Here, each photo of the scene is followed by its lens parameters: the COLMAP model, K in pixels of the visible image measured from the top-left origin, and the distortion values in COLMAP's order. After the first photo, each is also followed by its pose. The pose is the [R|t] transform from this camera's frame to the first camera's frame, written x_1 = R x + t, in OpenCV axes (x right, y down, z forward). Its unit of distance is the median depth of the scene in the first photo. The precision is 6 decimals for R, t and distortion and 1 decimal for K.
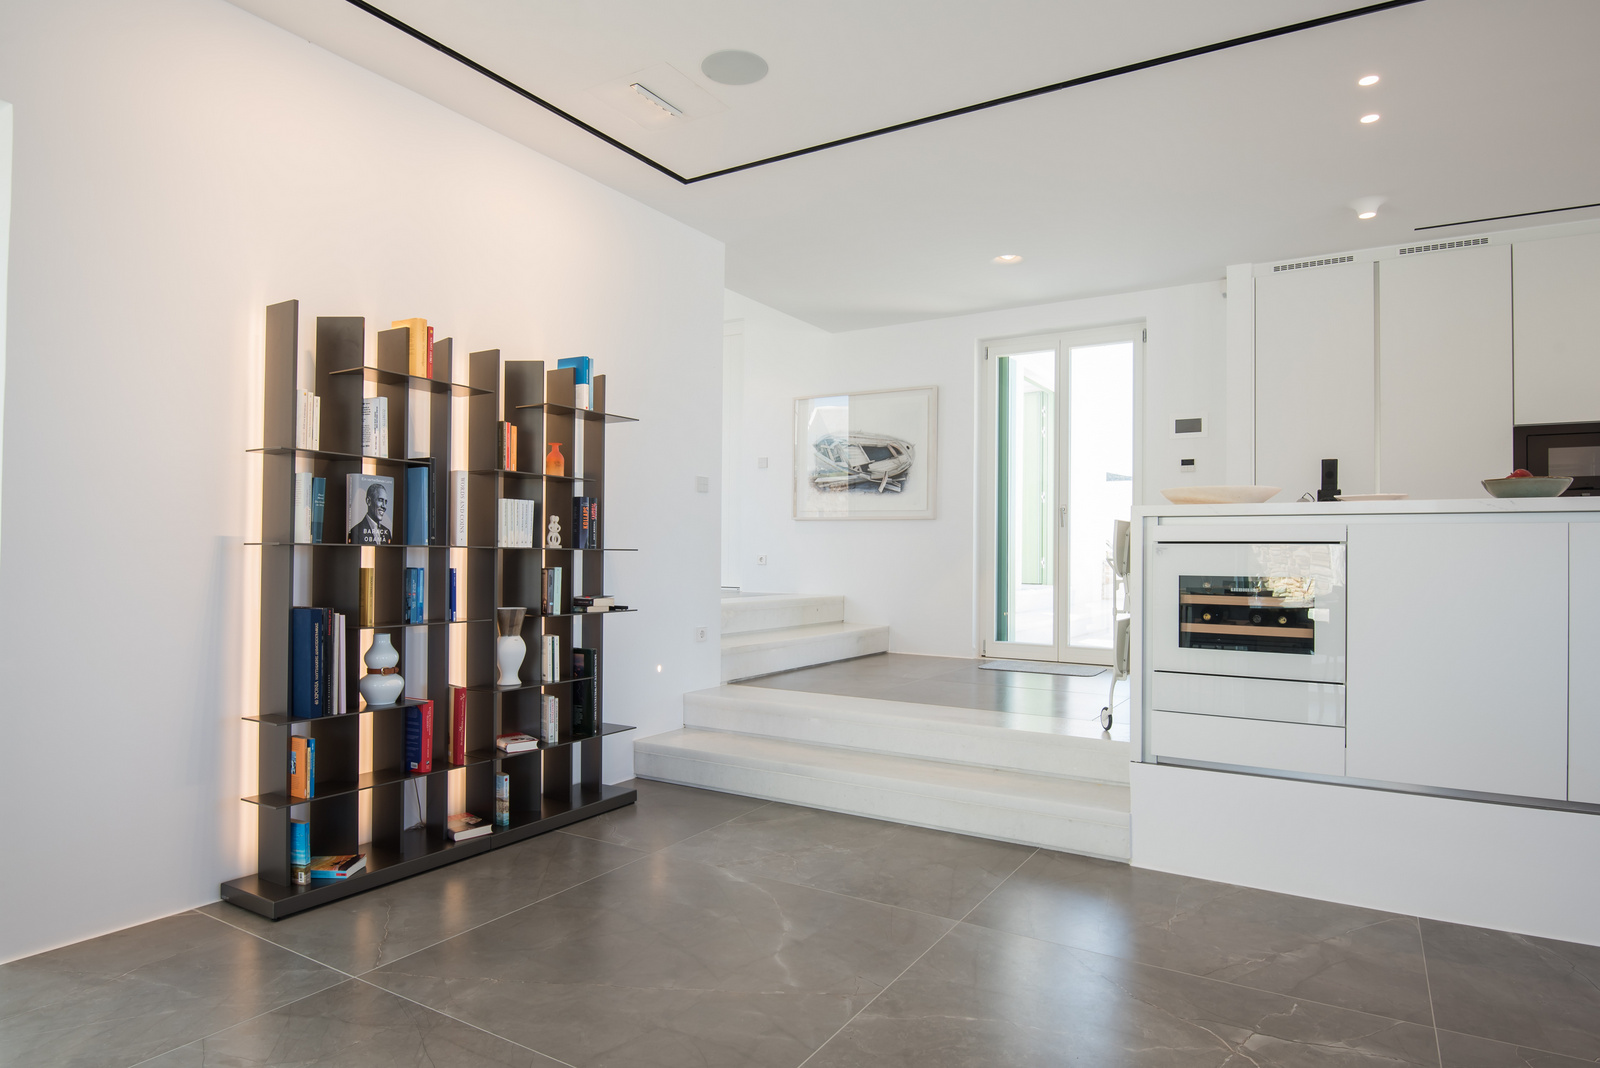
lens RADIAL K [[914.7, 0, 791.9], [0, 914.7, 543.2], [0, 0, 1]] dist [-0.015473, -0.002912]
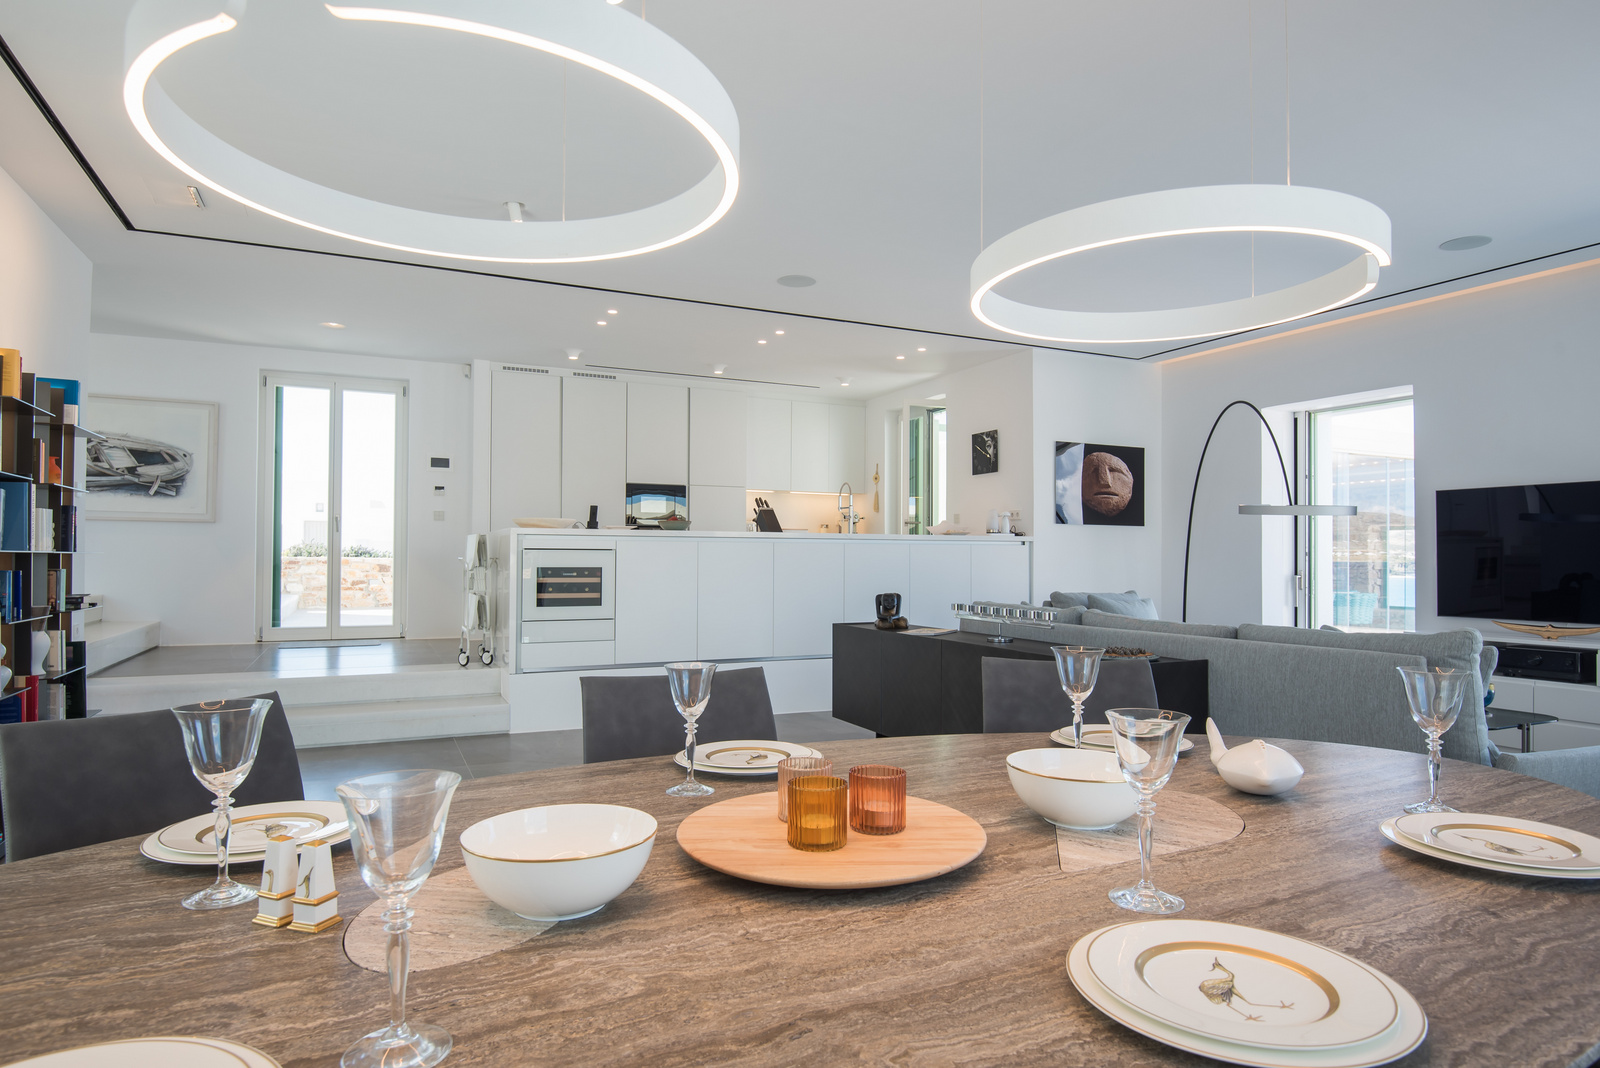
lens RADIAL K [[914.7, 0, 809.1], [0, 914.7, 537.4], [0, 0, 1]] dist [-0.015473, -0.002912]
pose [[0.524268, 0.011053, 0.851482, -0.681182], [-0.011353, 0.999918, -0.005990, -0.015795], [-0.851478, -0.006527, 0.524350, -0.335632]]
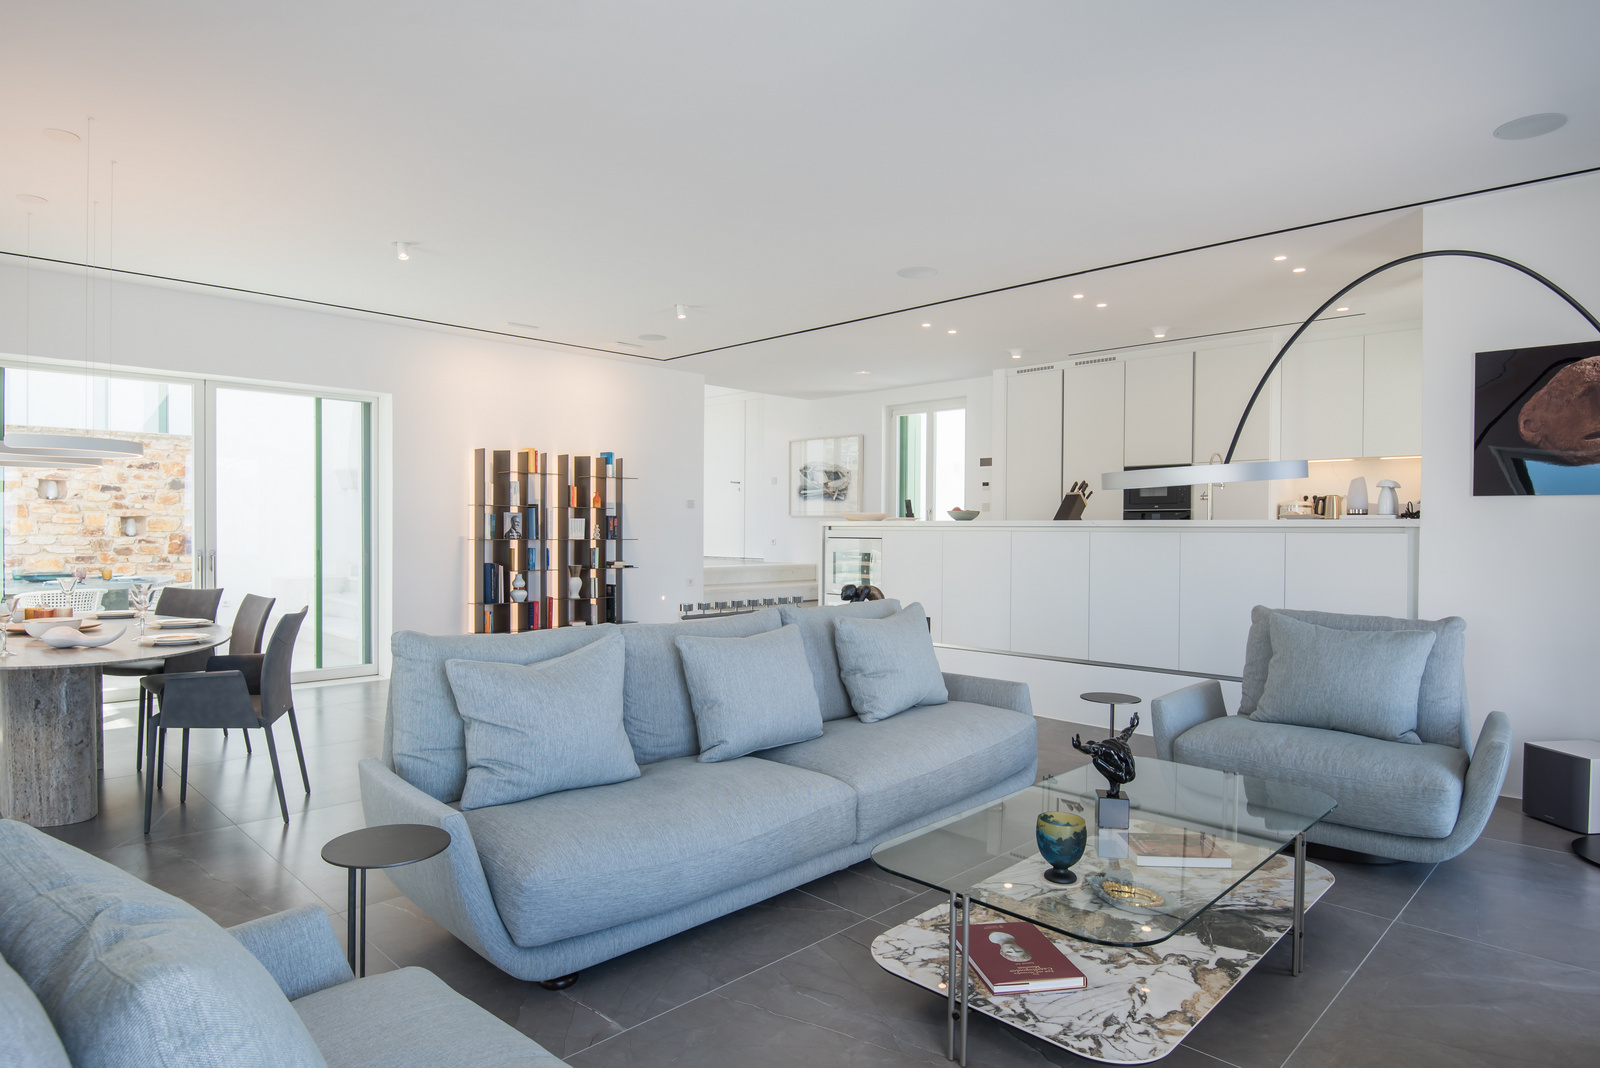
lens RADIAL K [[914.7, 0, 804.1], [0, 914.7, 546.9], [0, 0, 1]] dist [-0.015473, -0.002912]
pose [[0.975308, 0.000887, -0.220845, 0.695353], [0.005980, 0.999519, 0.030422, -0.038603], [0.220766, -0.030991, 0.974834, -1.022338]]
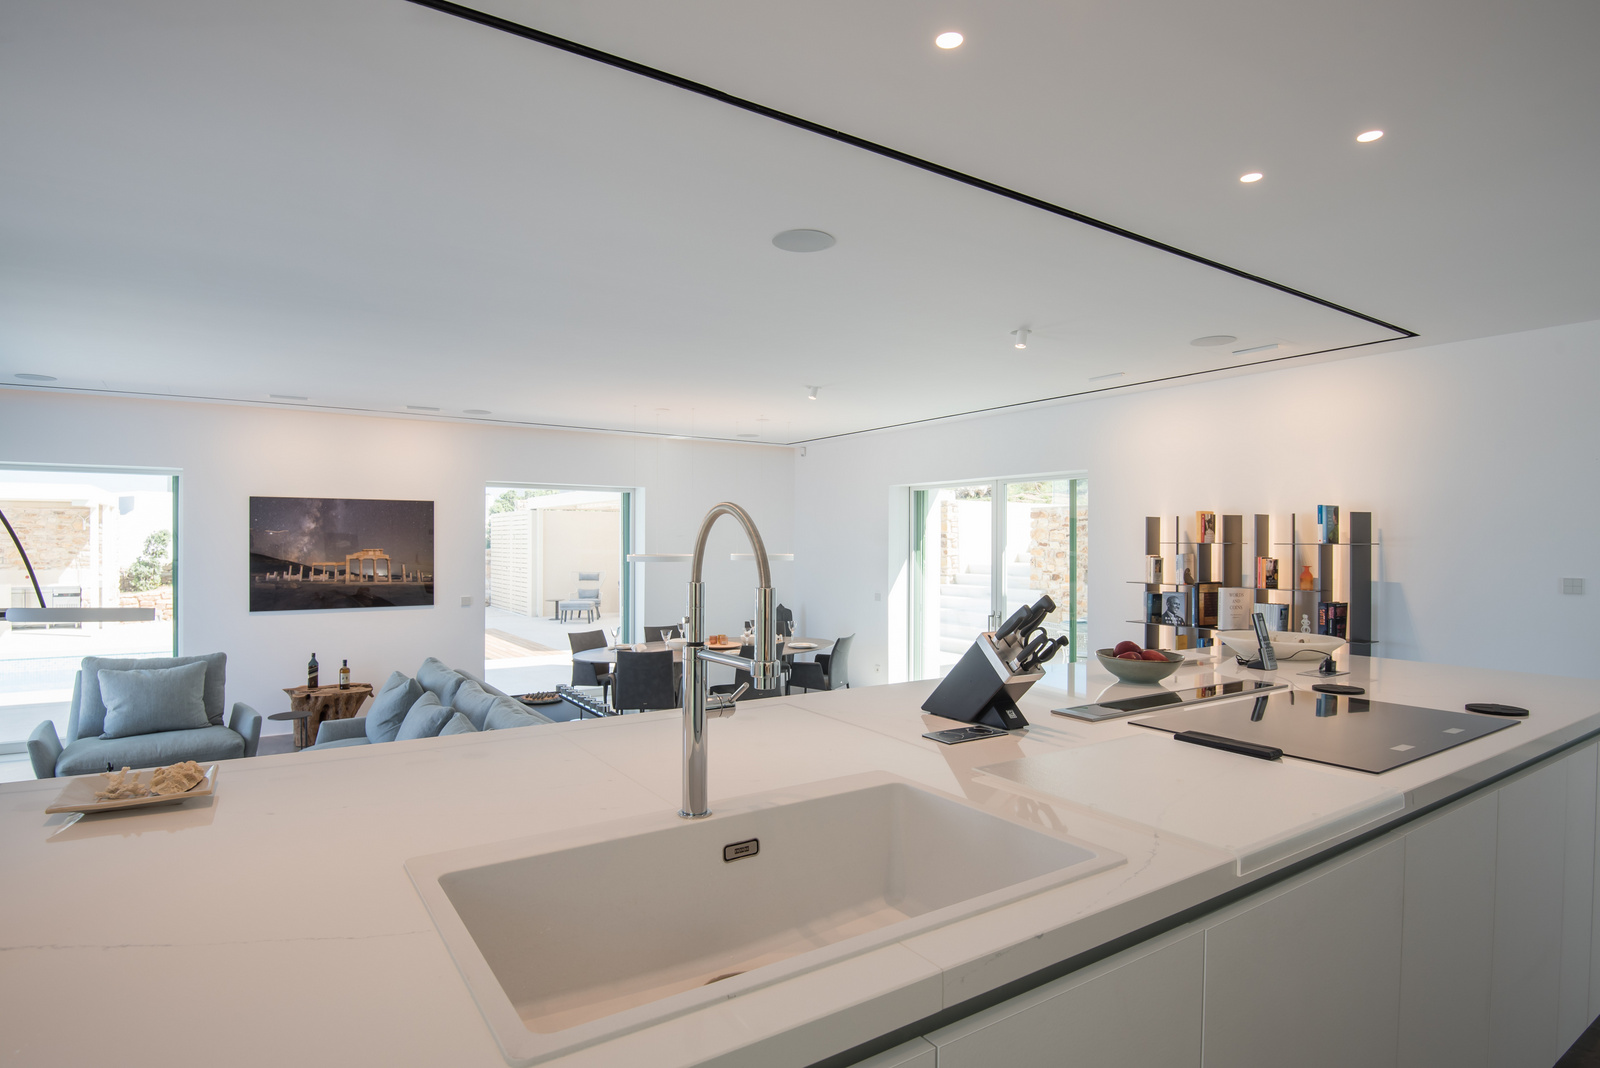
lens RADIAL K [[870.1, 0, 789.0], [0, 870.1, 544.2], [0, 0, 1]] dist [-0.011371, -0.008898]
pose [[-0.412606, -0.005640, -0.910892, 1.322052], [0.006861, 0.999933, -0.009298, -0.130426], [0.910884, -0.010086, -0.412540, 0.764129]]
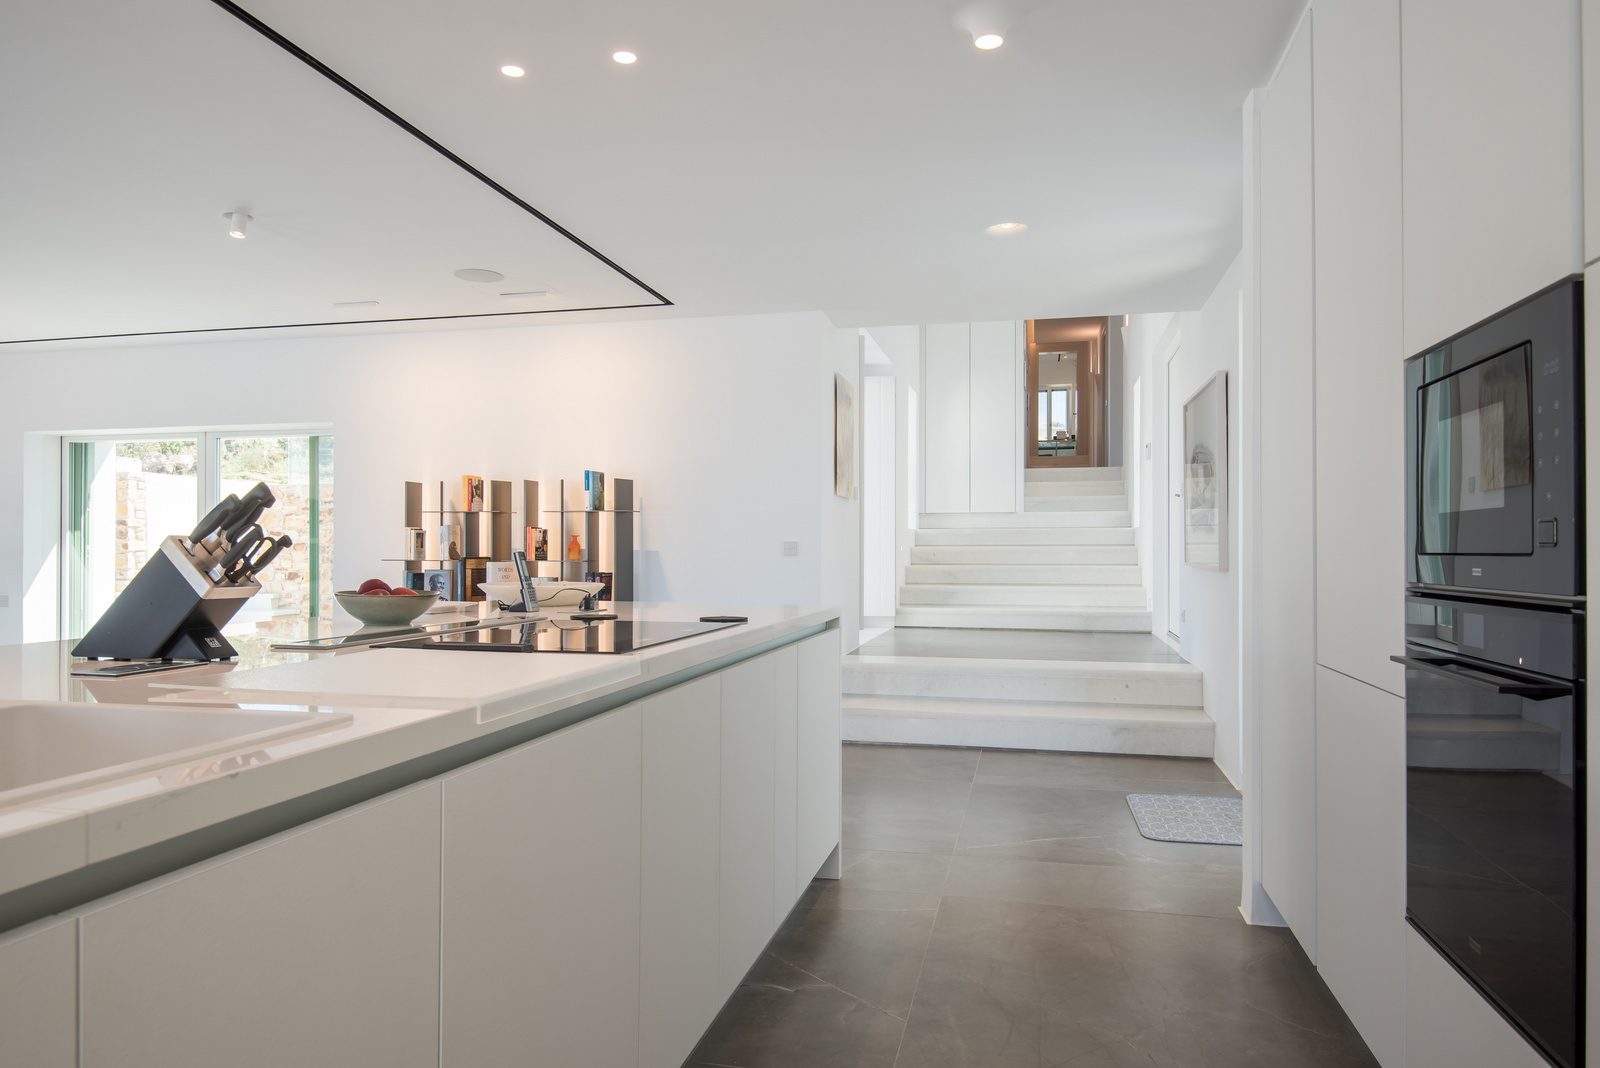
lens RADIAL K [[1059.4, 0, 789.4], [0, 1059.4, 540.7], [0, 0, 1]] dist [0.042103, -0.016910]
pose [[0.300577, -0.016292, -0.953618, 1.340612], [0.013653, 0.999825, -0.012778, -0.071607], [0.953660, -0.009179, 0.300747, 0.774082]]
